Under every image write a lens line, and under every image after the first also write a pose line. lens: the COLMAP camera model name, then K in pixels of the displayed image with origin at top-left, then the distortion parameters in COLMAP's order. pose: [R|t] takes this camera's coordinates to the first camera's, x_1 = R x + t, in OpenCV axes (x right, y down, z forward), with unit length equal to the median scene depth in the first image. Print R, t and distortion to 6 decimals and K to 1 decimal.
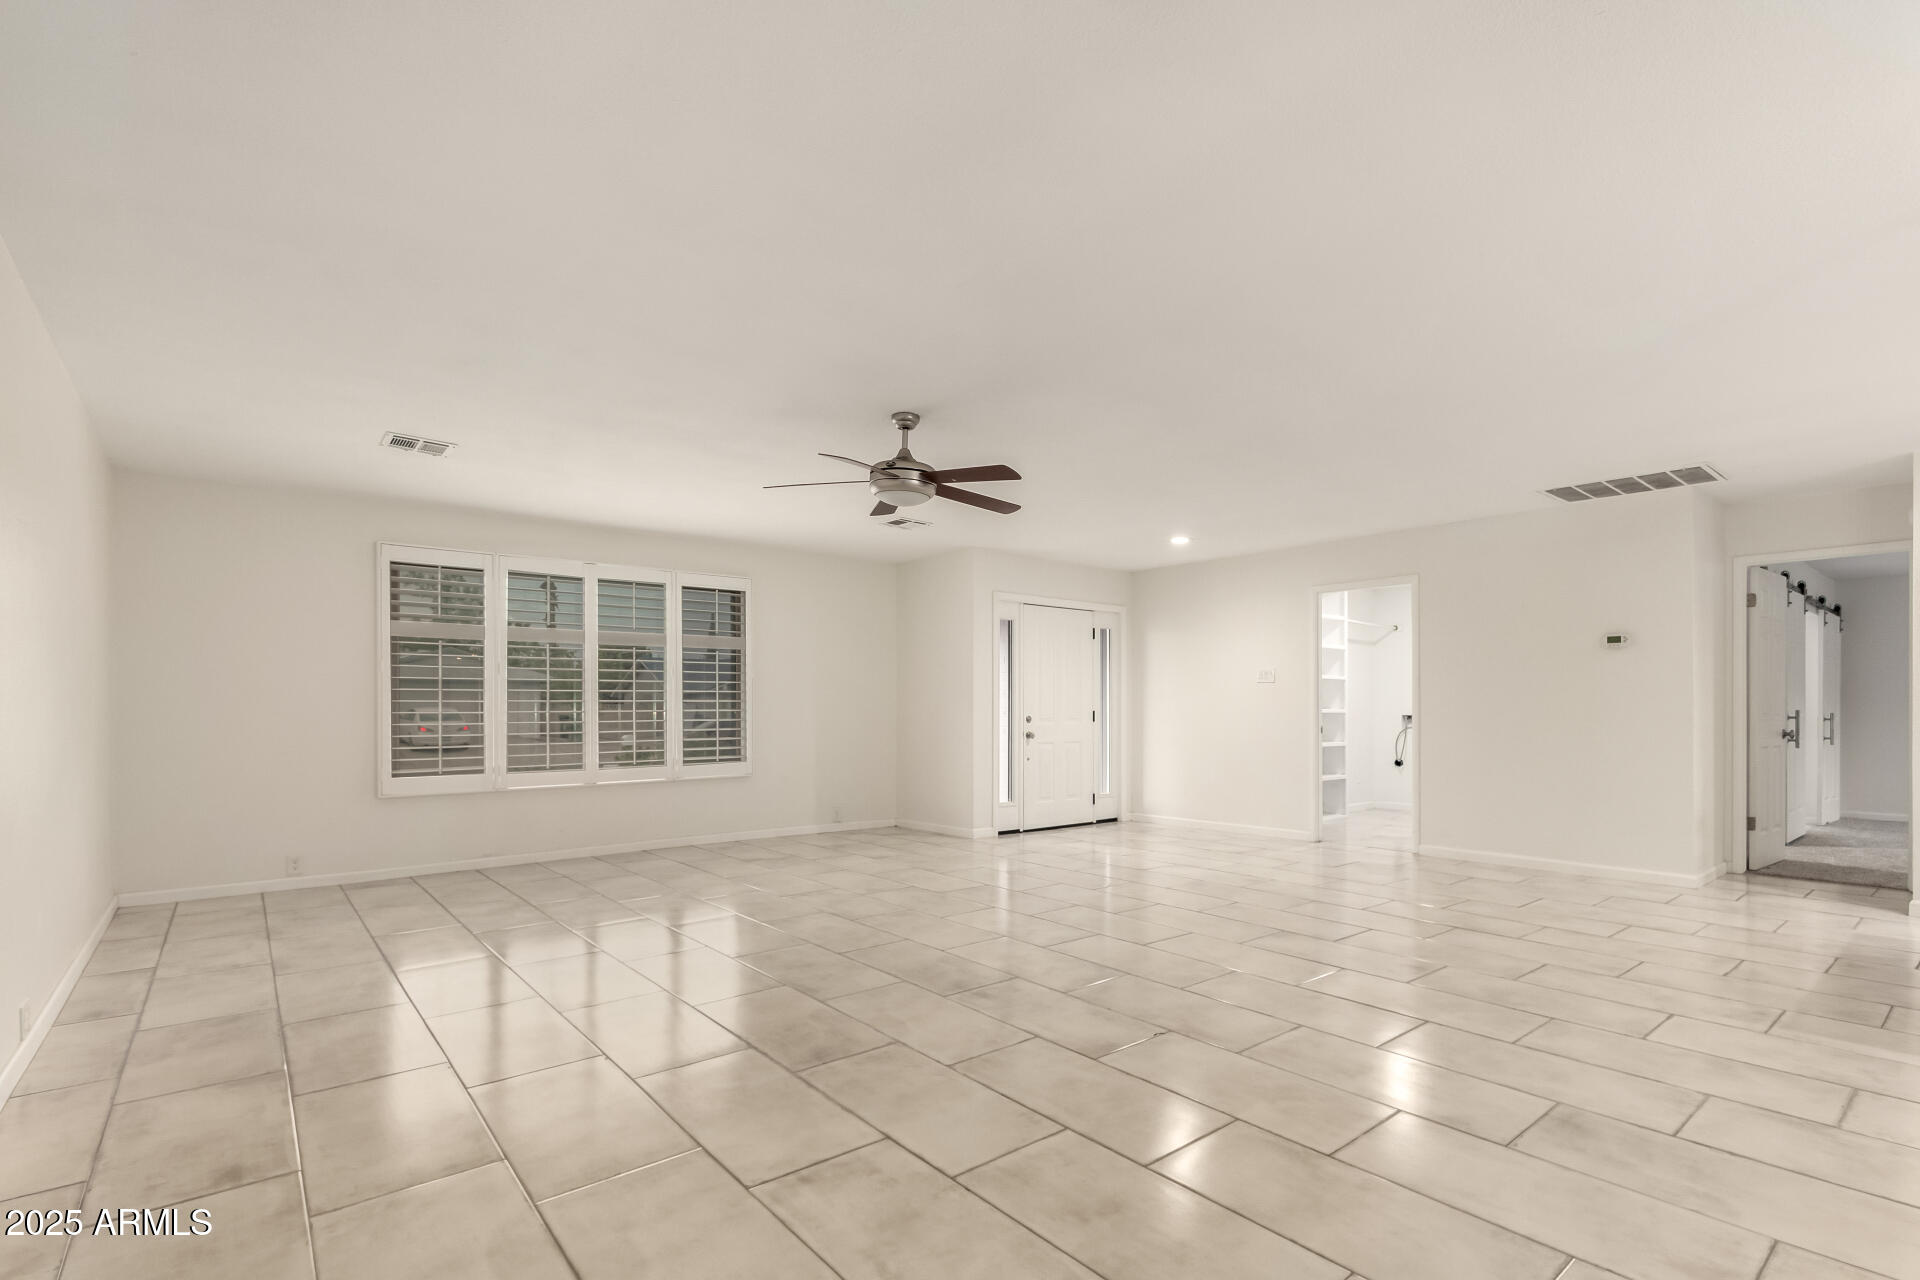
lens RADIAL K [[895.3, 0, 966.5], [0, 895.3, 709.1], [0, 0, 1]] dist [0.001524, -0.000741]
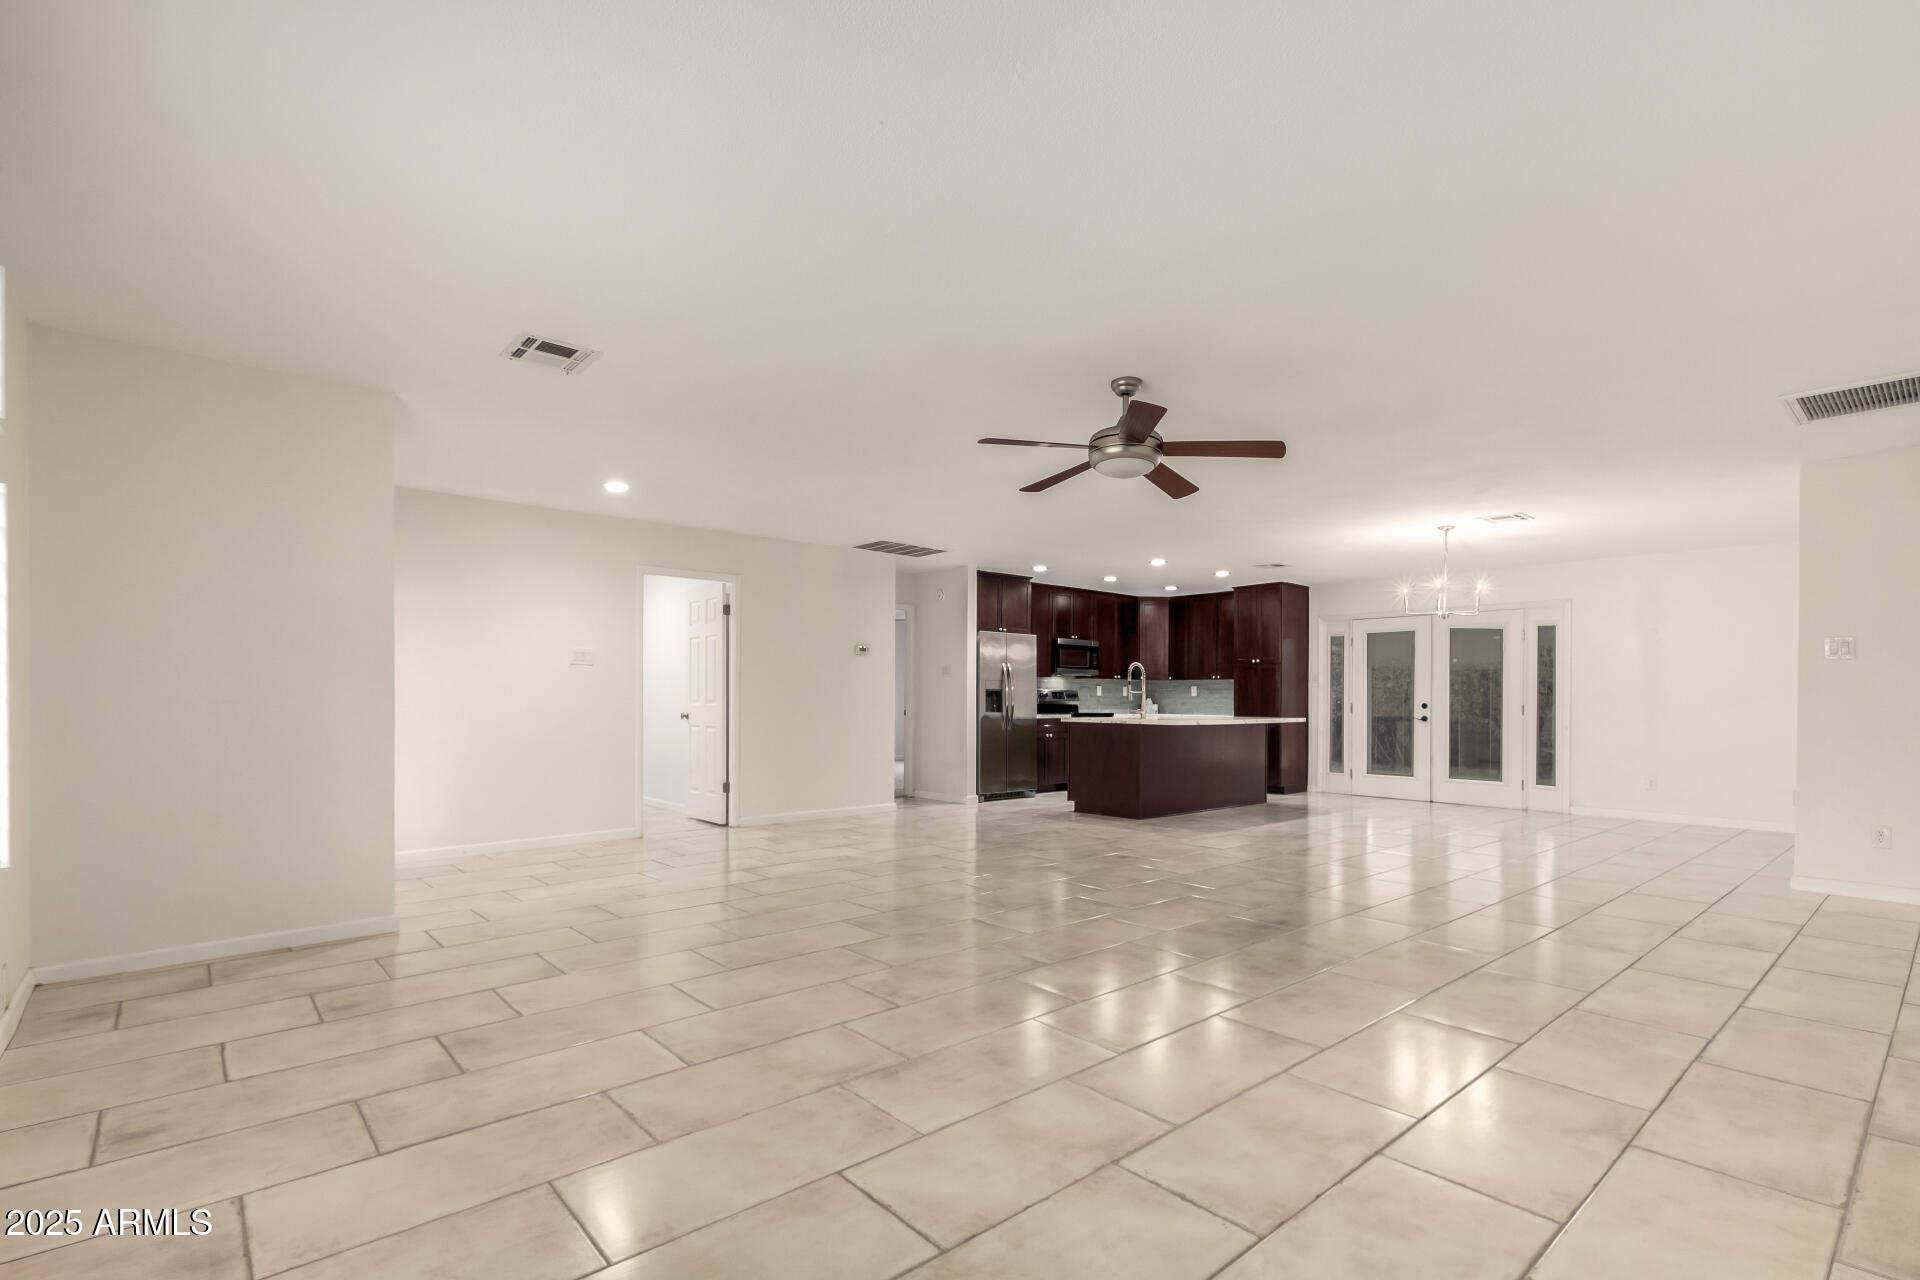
lens RADIAL K [[895.3, 0, 966.5], [0, 895.3, 709.1], [0, 0, 1]] dist [0.001524, -0.000741]
pose [[-0.036978, -0.010982, 0.999256, -0.994443], [-0.007875, 0.999912, 0.010698, 0.001447], [-0.999285, -0.007474, -0.037061, 1.195382]]
